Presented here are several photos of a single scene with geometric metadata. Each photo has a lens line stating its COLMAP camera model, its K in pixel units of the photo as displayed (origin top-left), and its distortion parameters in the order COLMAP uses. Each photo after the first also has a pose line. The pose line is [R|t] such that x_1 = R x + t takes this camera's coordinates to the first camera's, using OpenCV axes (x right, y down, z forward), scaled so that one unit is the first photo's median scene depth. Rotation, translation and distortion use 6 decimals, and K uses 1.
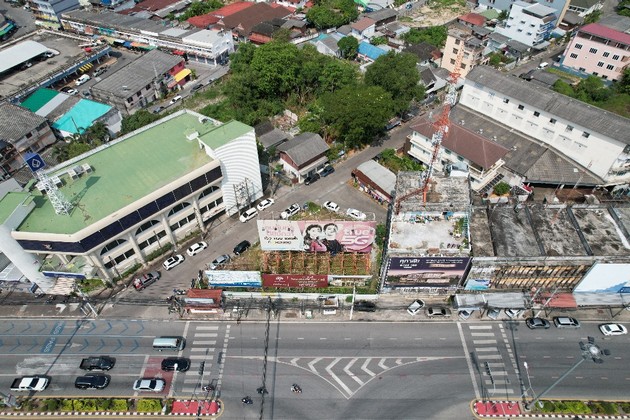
lens RADIAL K [[413.6, 0, 315.0], [0, 413.6, 210.0], [0, 0, 1]] dist [-0.098644, 0.095457]
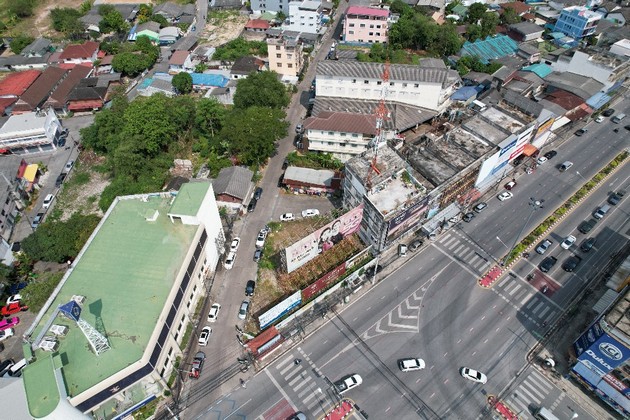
lens RADIAL K [[413.6, 0, 315.0], [0, 413.6, 210.0], [0, 0, 1]] dist [-0.098644, 0.095457]
pose [[0.768972, -0.452397, 0.451685, -0.405273], [0.453506, 0.884017, 0.113339, -0.120877], [-0.450571, 0.117687, 0.884949, -0.031525]]
